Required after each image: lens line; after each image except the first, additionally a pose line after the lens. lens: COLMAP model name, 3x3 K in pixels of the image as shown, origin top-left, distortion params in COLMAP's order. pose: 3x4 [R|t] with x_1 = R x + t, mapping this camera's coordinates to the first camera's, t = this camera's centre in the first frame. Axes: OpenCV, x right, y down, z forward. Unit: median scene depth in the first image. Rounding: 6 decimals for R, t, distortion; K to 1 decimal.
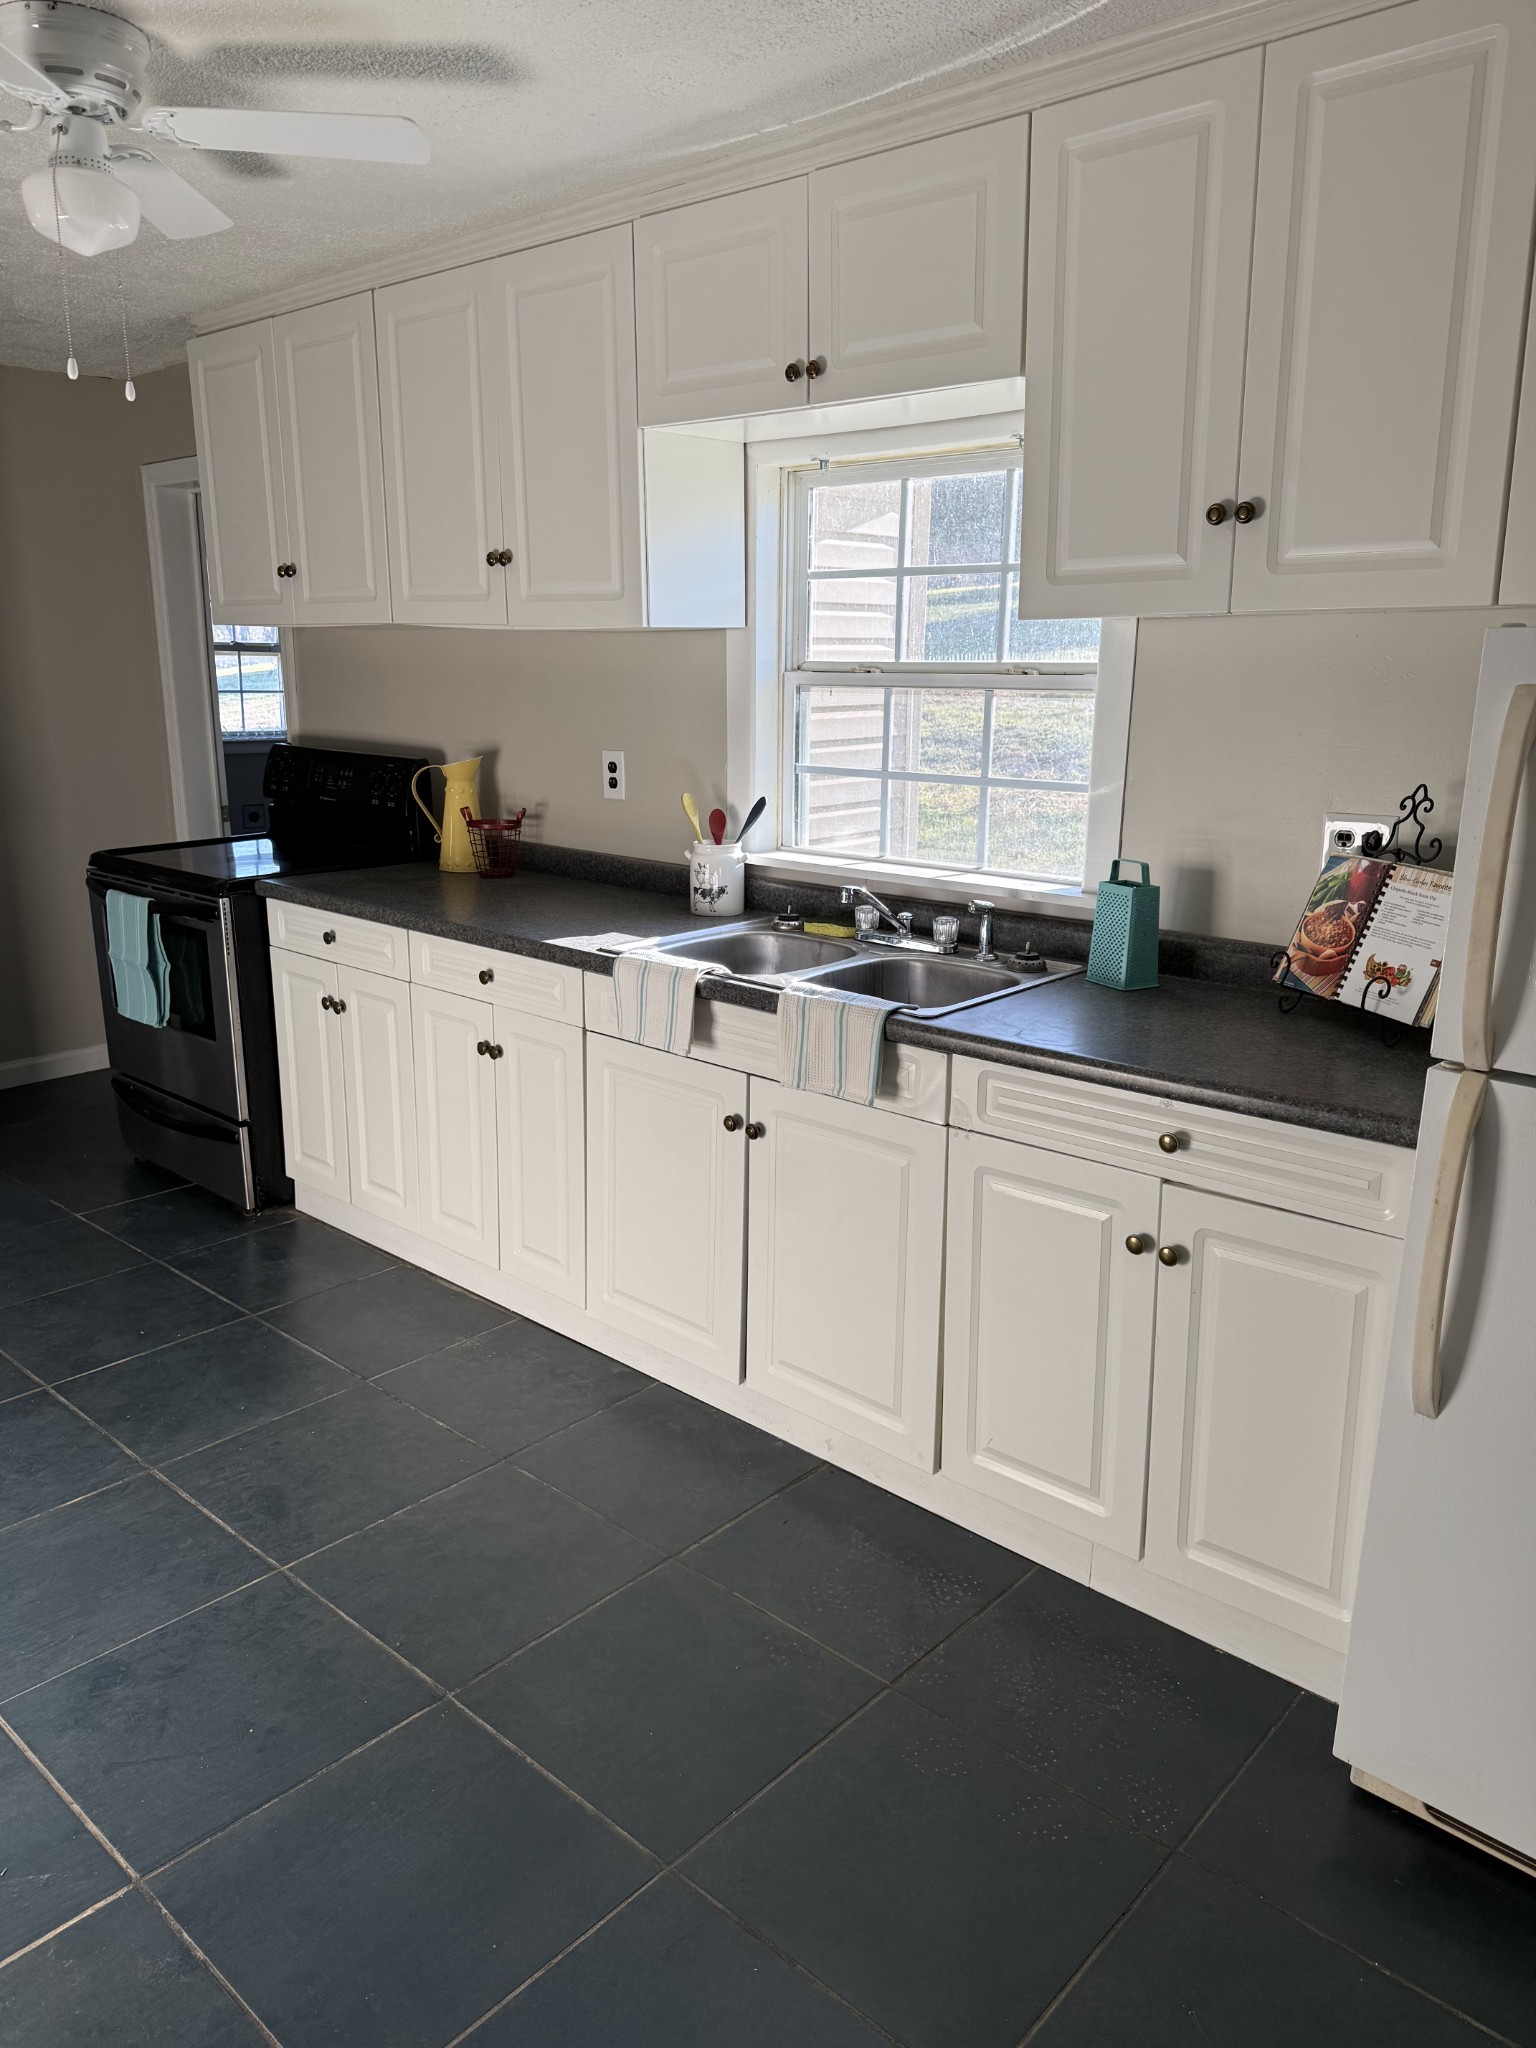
lens RADIAL K [[1464.8, 0, 754.9], [0, 1464.8, 1015.6], [0, 0, 1]] dist [0.023089, -0.024162]
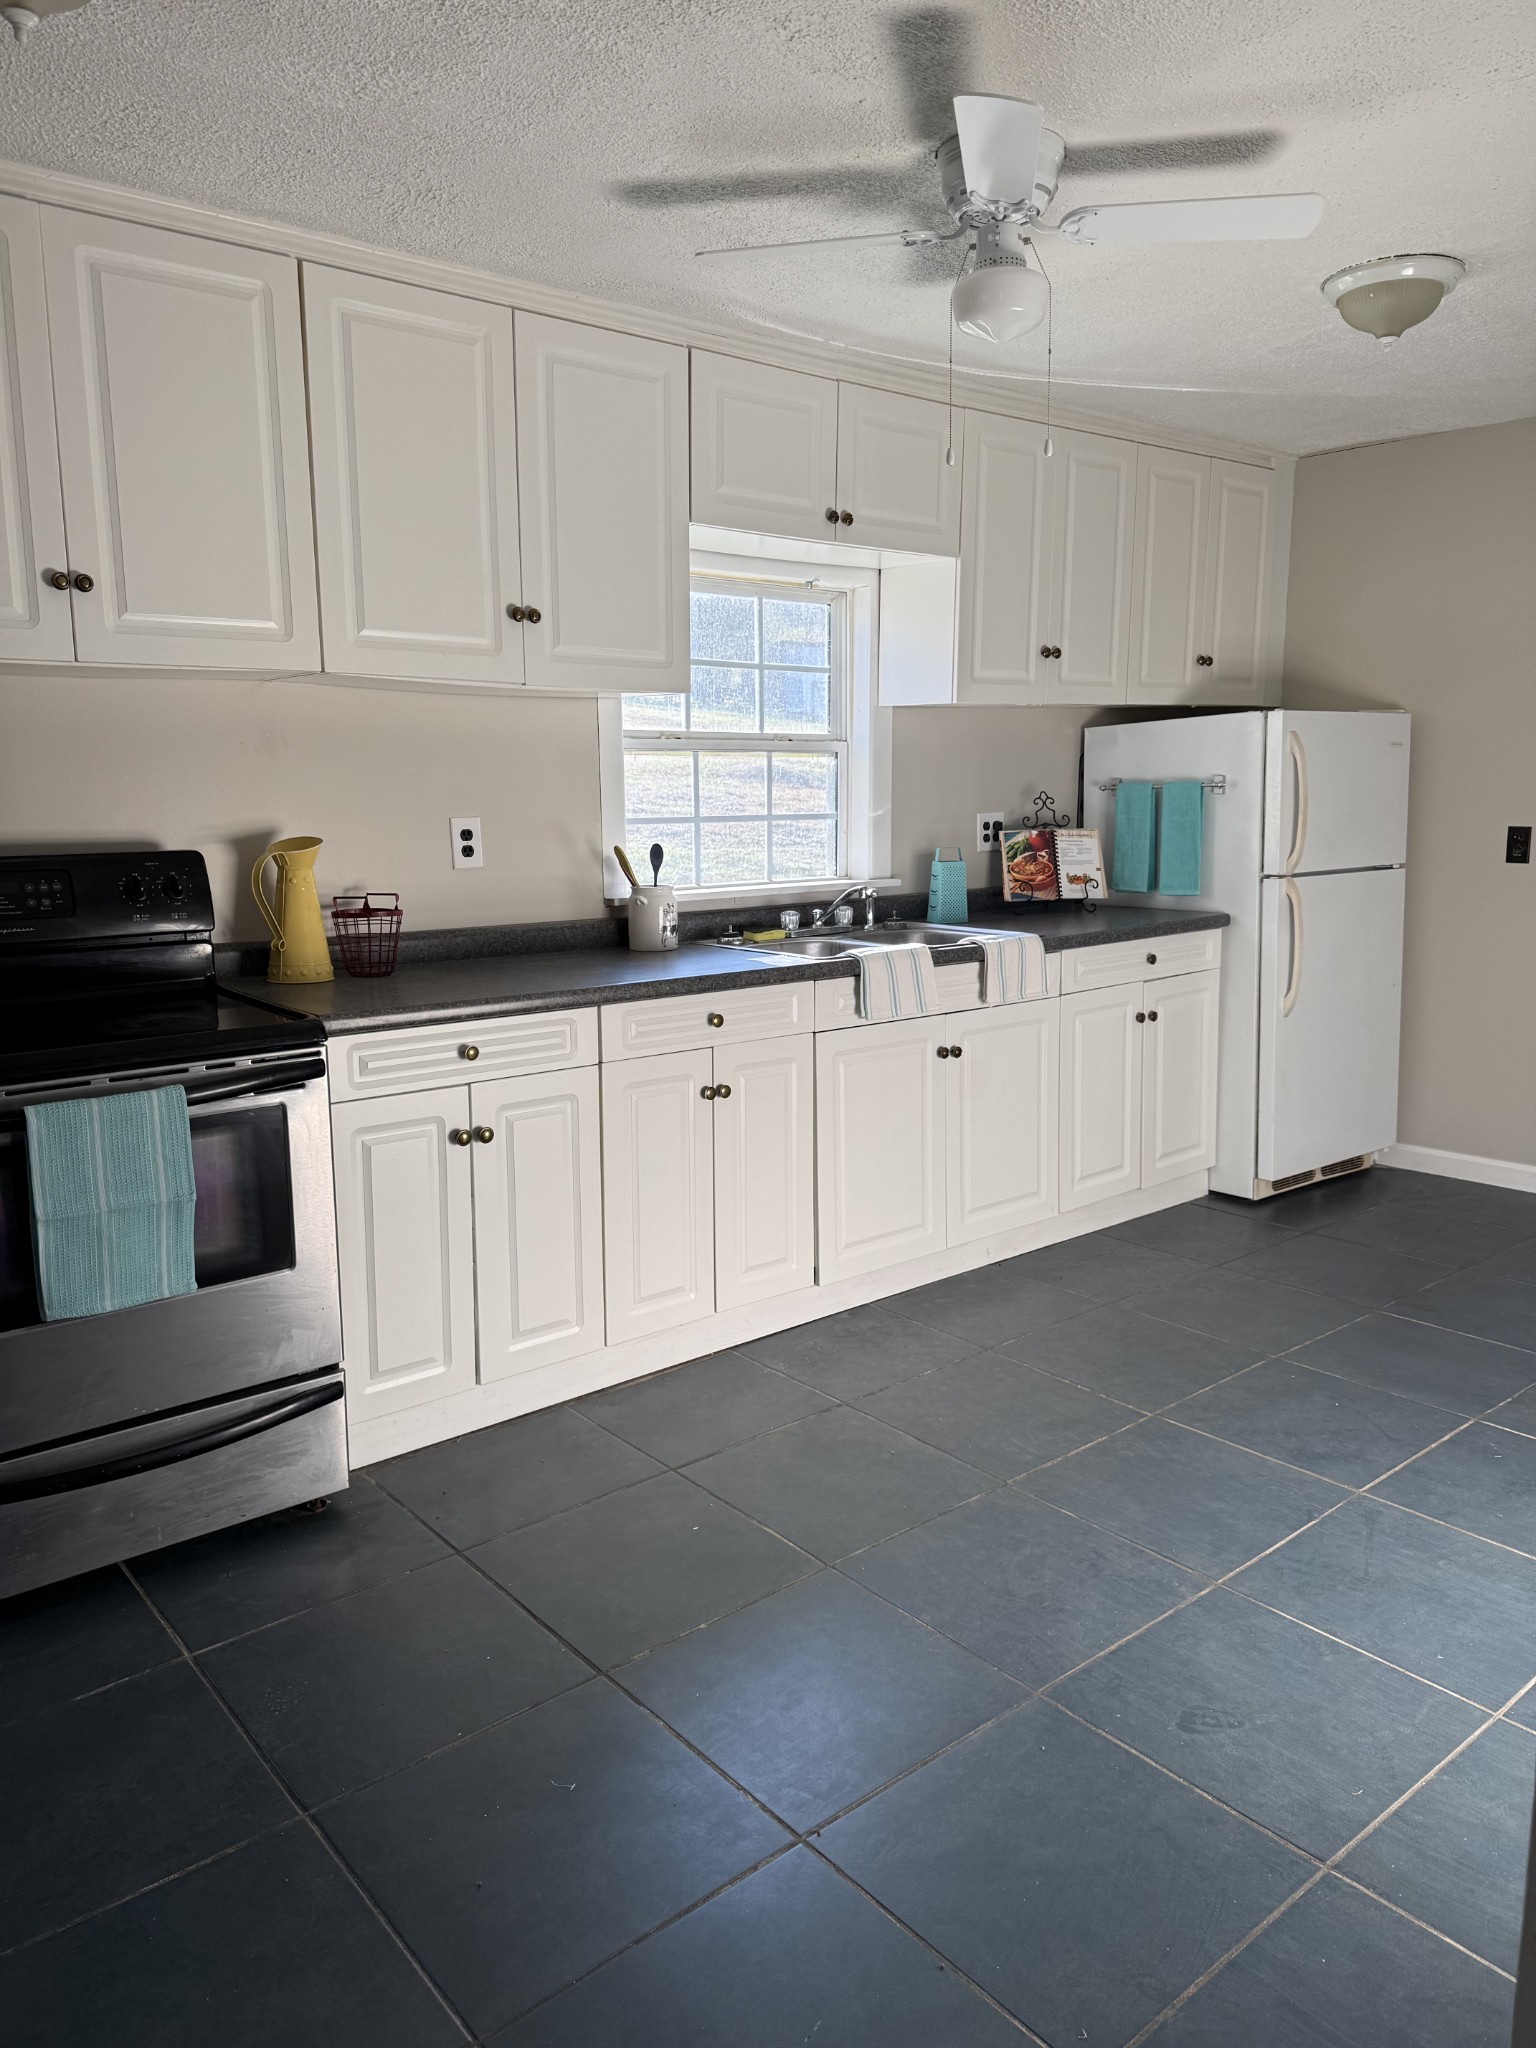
lens RADIAL K [[1464.8, 0, 757.8], [0, 1464.8, 1021.7], [0, 0, 1]] dist [0.023089, -0.024162]
pose [[0.137661, -0.166936, 0.976310, -1.304624], [0.243458, 0.961157, 0.130017, -0.166980], [-0.960093, 0.219792, 0.172956, 0.868952]]
